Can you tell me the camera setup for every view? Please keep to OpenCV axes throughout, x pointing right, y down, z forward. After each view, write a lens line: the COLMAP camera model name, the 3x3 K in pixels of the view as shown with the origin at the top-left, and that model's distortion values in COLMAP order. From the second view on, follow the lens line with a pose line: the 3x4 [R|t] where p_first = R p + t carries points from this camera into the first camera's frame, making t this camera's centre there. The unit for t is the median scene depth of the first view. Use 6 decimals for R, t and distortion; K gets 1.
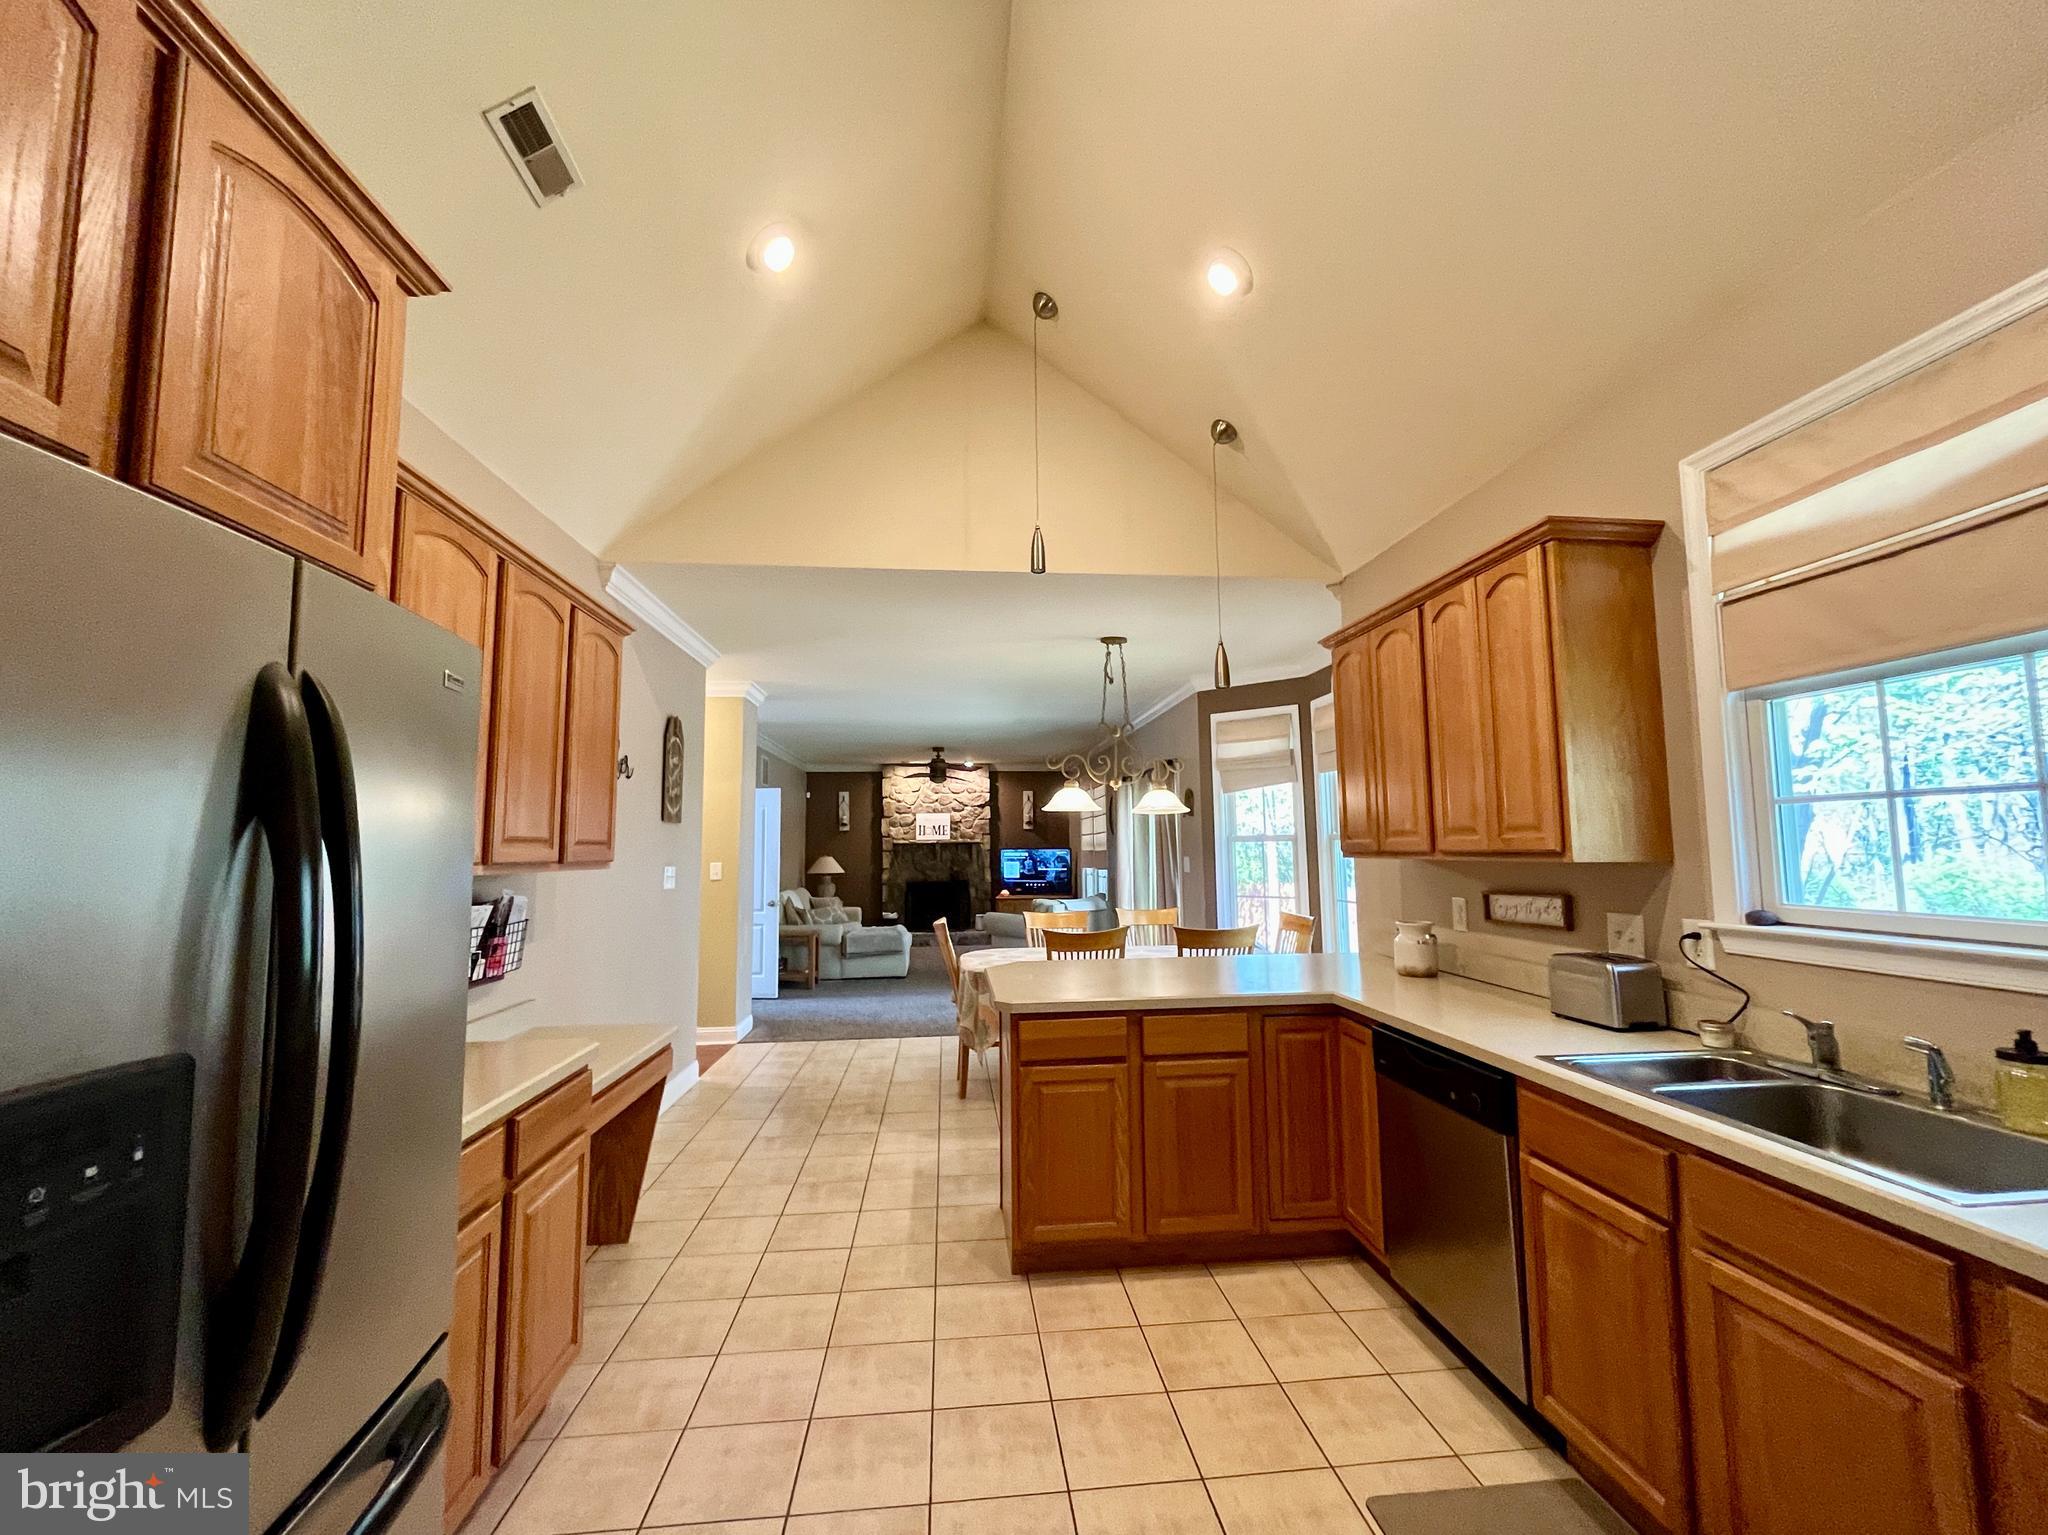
lens RADIAL K [[818.5, 0, 1026.1], [0, 818.5, 771.1], [0, 0, 1]] dist [-0.004682, -0.000509]
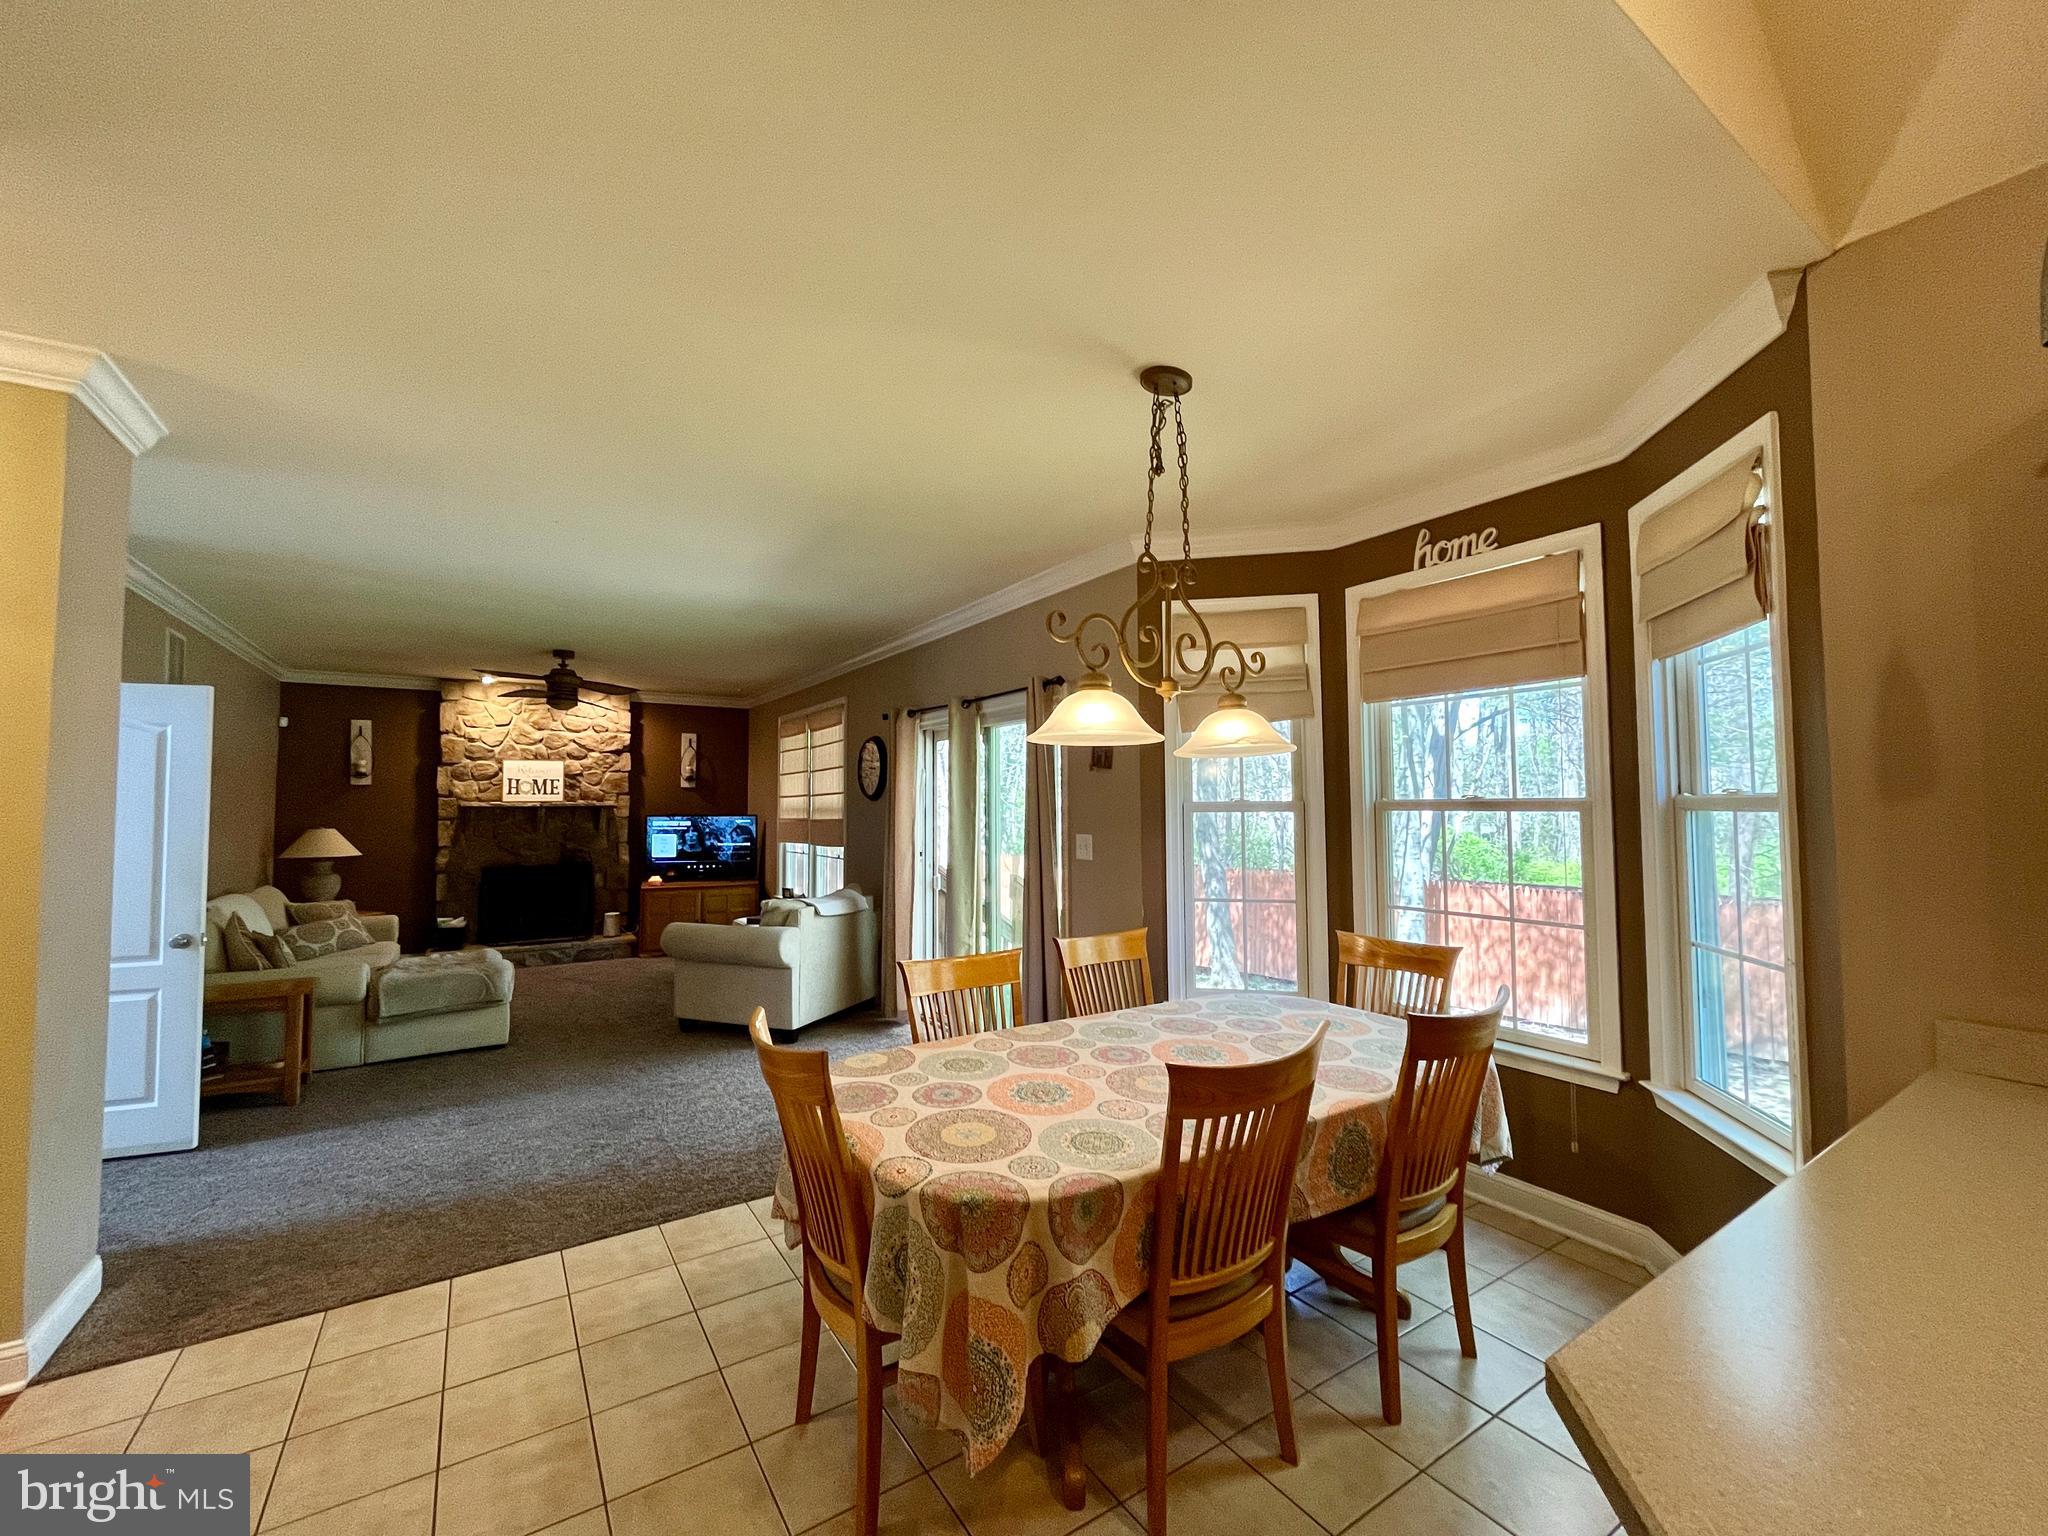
lens RADIAL K [[818.5, 0, 1026.4], [0, 818.5, 772.1], [0, 0, 1]] dist [-0.004682, -0.000509]
pose [[0.884364, 0.025741, 0.466088, -0.071153], [-0.047181, 0.998294, 0.034387, 0.020332], [-0.464408, -0.052401, 0.884070, 0.251962]]
